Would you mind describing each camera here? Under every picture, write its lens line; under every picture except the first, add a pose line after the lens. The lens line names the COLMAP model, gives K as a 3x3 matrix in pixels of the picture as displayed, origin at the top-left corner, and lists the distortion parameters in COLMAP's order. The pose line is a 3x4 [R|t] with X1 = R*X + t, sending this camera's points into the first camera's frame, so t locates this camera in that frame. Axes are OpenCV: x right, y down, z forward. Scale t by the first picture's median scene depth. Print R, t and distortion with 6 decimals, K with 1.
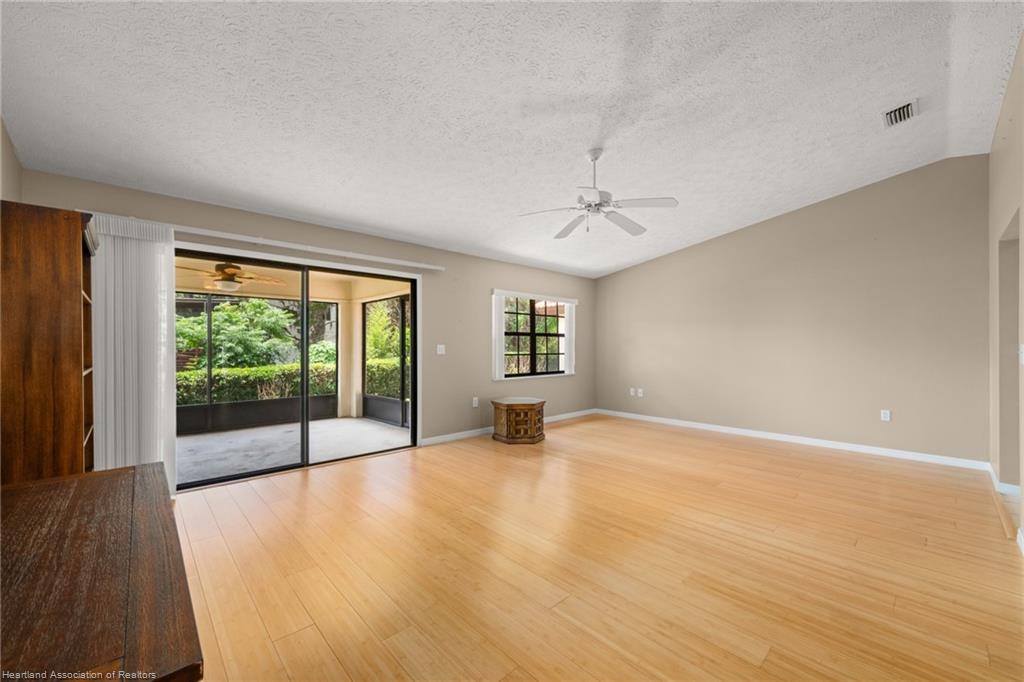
lens RADIAL K [[404.2, 0, 496.6], [0, 404.2, 343.1], [0, 0, 1]] dist [-0.008782, 0.000186]
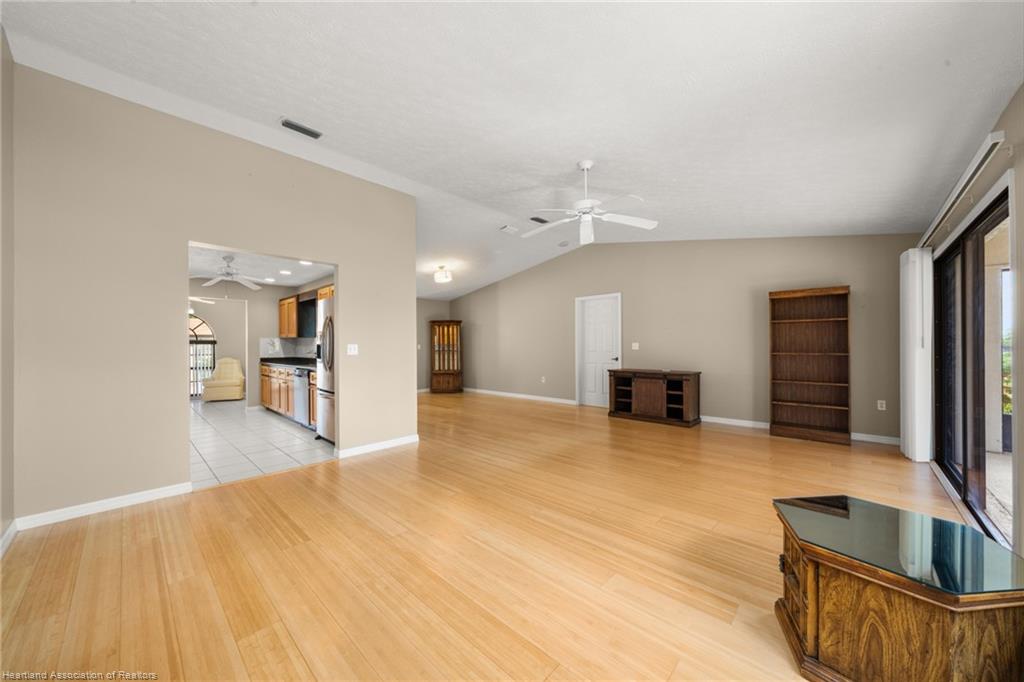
lens RADIAL K [[373.4, 0, 505.3], [0, 373.4, 336.7], [0, 0, 1]] dist [-0.008596, -0.000551]
pose [[-0.996351, 0.004142, -0.085248, 0.360698], [0.007019, 0.999415, -0.033478, 0.014414], [0.085059, -0.033954, -0.995797, 1.321230]]
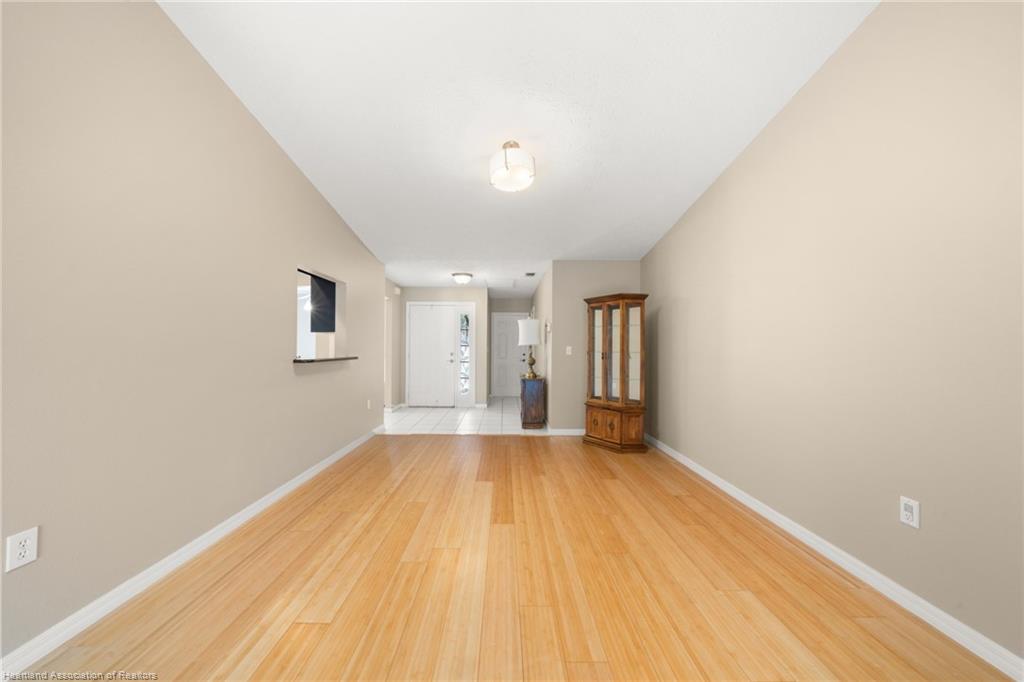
lens RADIAL K [[349.8, 0, 503.5], [0, 349.8, 338.2], [0, 0, 1]] dist [-0.006085, 0.000504]
pose [[-0.746446, 0.009677, 0.665376, 0.124696], [-0.016526, 0.999316, -0.033073, 0.000582], [-0.665241, -0.035683, -0.745776, 0.257721]]
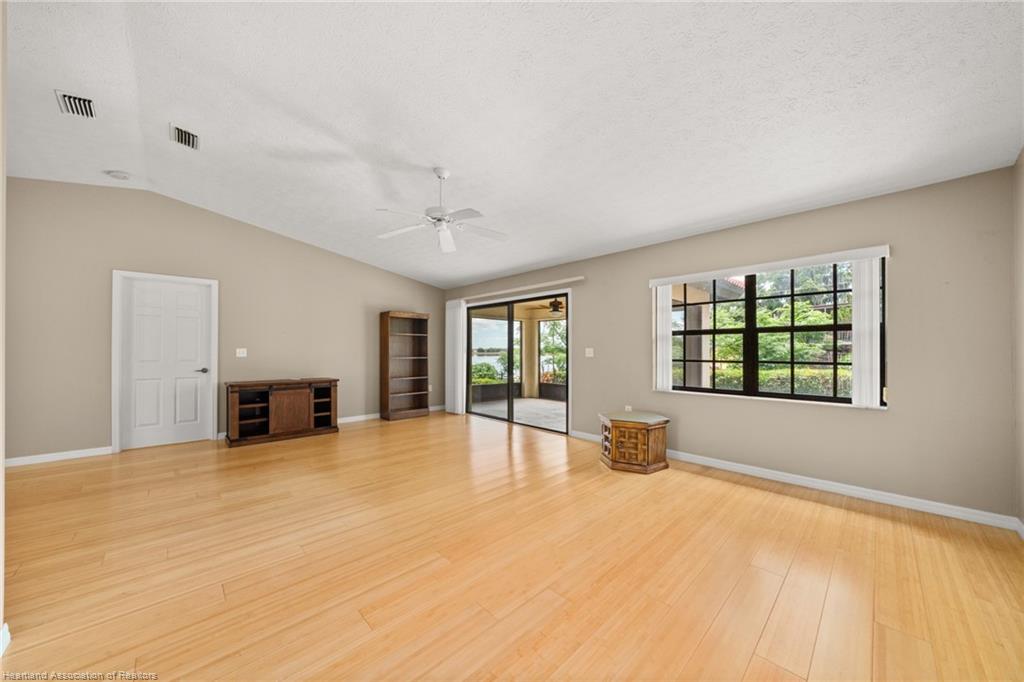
lens RADIAL K [[349.8, 0, 508.9], [0, 349.8, 357.6], [0, 0, 1]] dist [-0.006085, 0.000504]
pose [[0.039247, 0.020481, -0.999020, 0.795252], [0.010326, 0.999728, 0.020901, 0.006911], [0.999176, -0.011136, 0.039024, 0.765697]]
